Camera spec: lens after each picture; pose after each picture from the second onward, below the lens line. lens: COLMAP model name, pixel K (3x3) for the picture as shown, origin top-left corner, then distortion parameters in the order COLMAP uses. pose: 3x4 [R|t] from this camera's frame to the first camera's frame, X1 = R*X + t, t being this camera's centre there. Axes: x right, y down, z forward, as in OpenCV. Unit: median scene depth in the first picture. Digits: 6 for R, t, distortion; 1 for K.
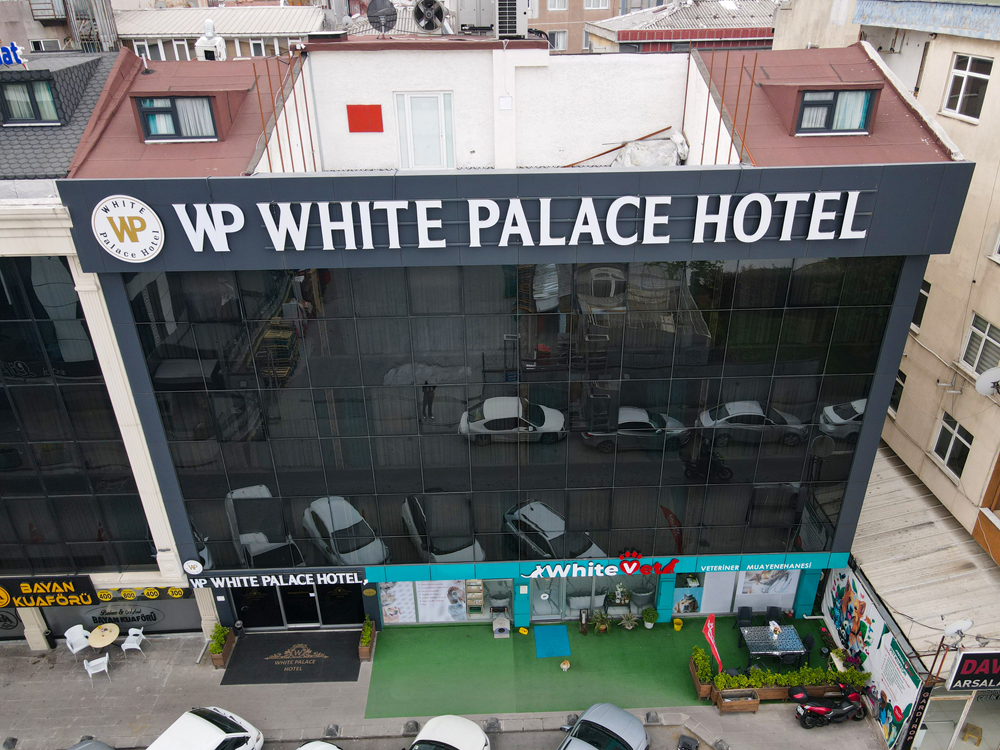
lens RADIAL K [[725.3, 0, 504.3], [0, 725.3, 374.9], [0, 0, 1]] dist [0.024071, -0.000246]
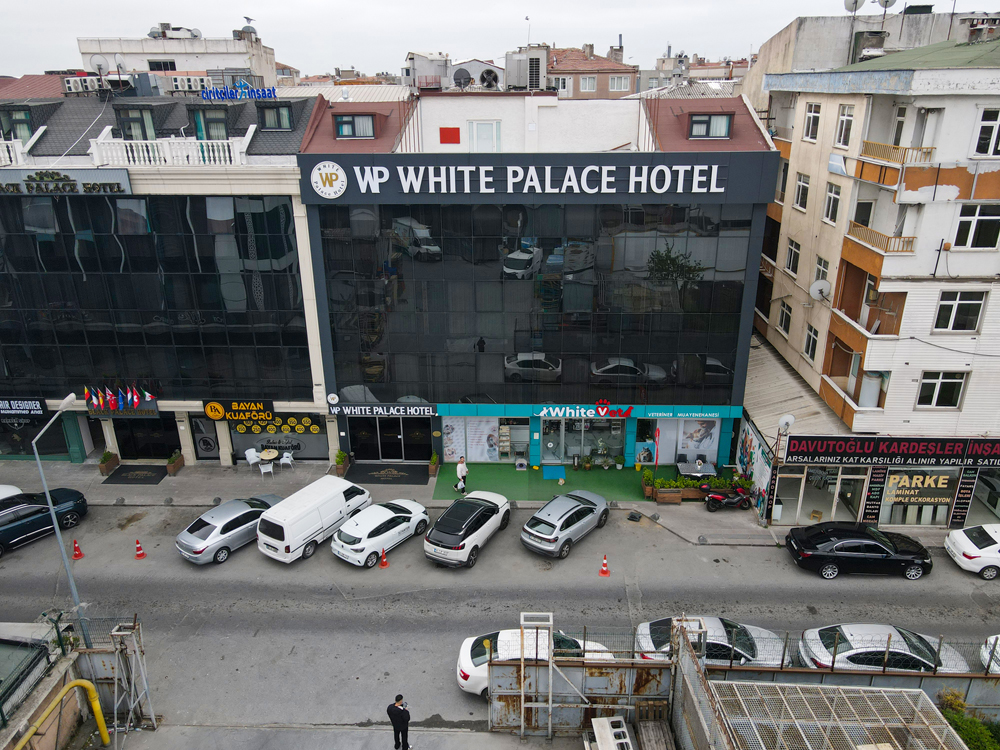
lens RADIAL K [[724.1, 0, 506.0], [0, 724.1, 373.1], [0, 0, 1]] dist [0.023782, 0.005502]
pose [[0.997885, 0.029497, -0.057919, 0.055503], [-0.035572, 0.993640, -0.106834, 0.379523], [0.054399, 0.108669, 0.992588, -0.624206]]
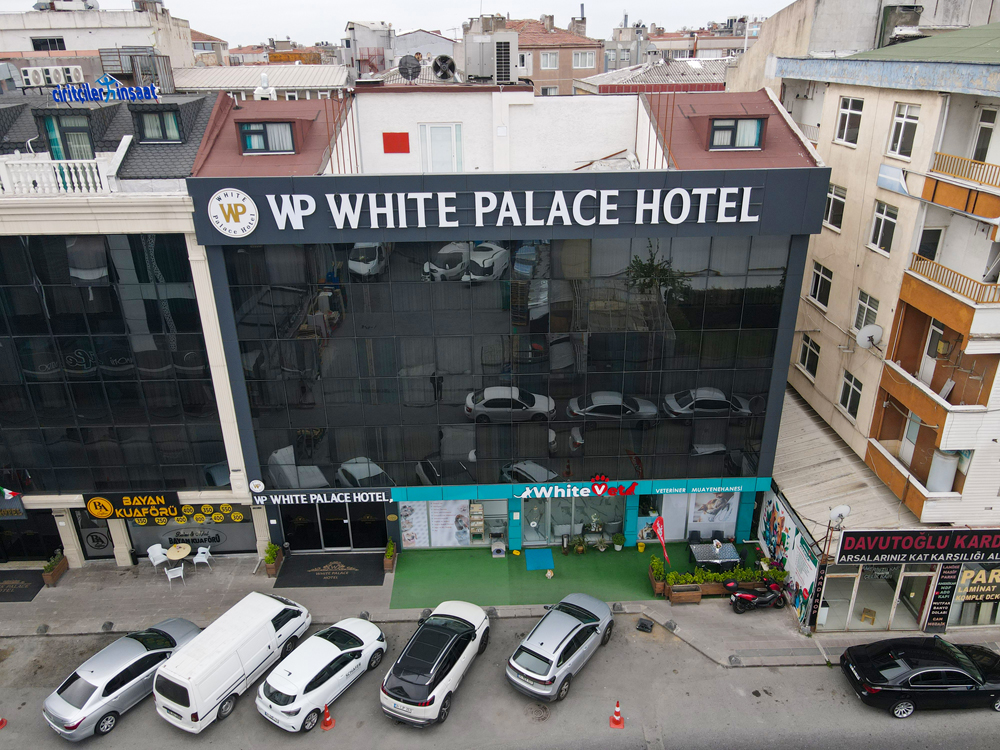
lens RADIAL K [[725.3, 0, 504.3], [0, 725.3, 374.9], [0, 0, 1]] dist [0.024071, -0.000246]
pose [[0.999998, 0.000980, 0.001536, 0.004620], [-0.000871, 0.997585, -0.069448, 0.162771], [-0.001600, 0.069447, 0.997584, -0.296049]]
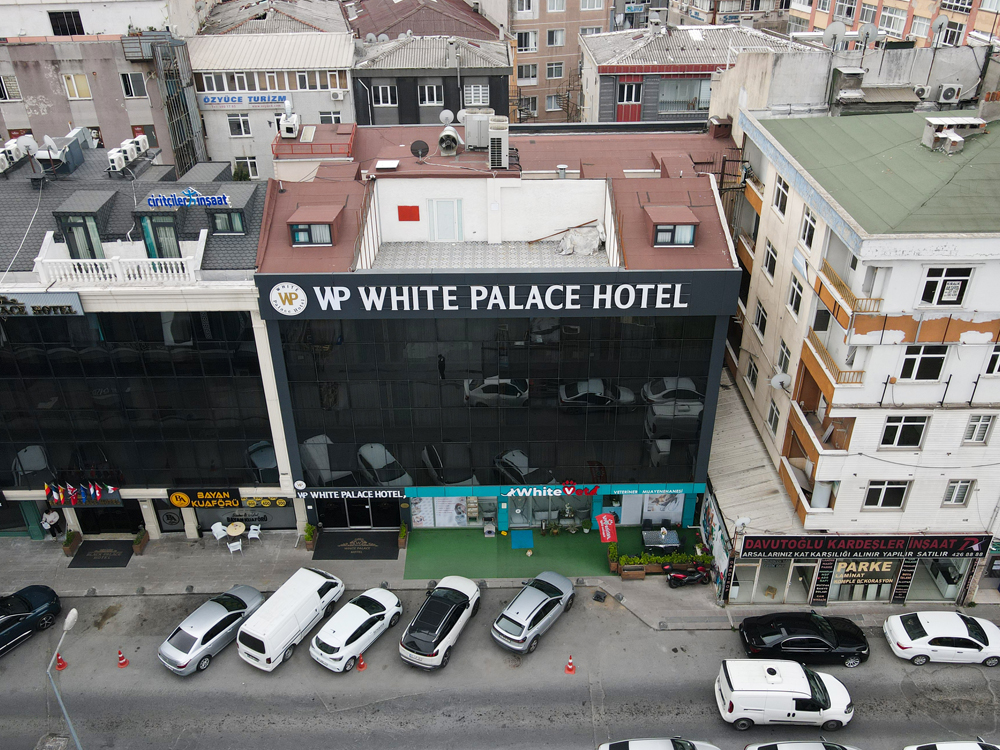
lens RADIAL K [[836.7, 0, 505.8], [0, 836.7, 344.0], [0, 0, 1]] dist [-0.001623, 0.058581]
pose [[0.999843, 0.014969, -0.009528, 0.048582], [-0.014573, 0.999081, 0.040297, -0.138682], [0.010122, -0.040152, 0.999142, -0.883523]]
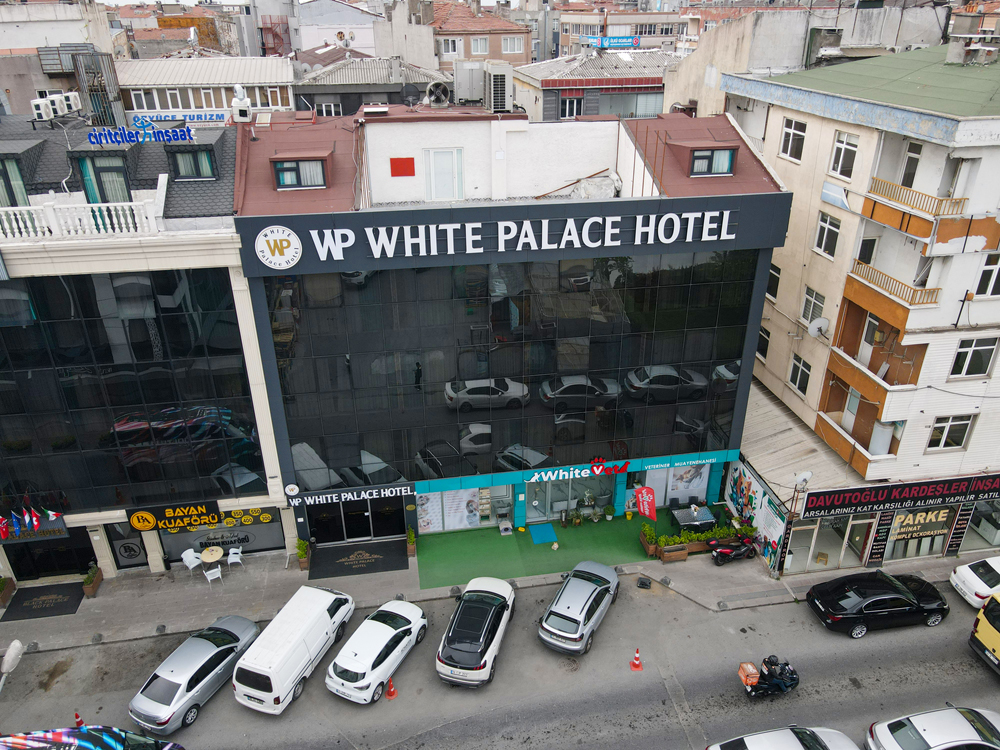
lens RADIAL K [[725.3, 0, 504.3], [0, 725.3, 374.9], [0, 0, 1]] dist [0.024071, -0.000246]
pose [[0.990272, -0.054356, 0.128086, -0.198630], [0.056667, 0.998288, -0.014471, 0.091097], [-0.127080, 0.021589, 0.991658, -0.444606]]
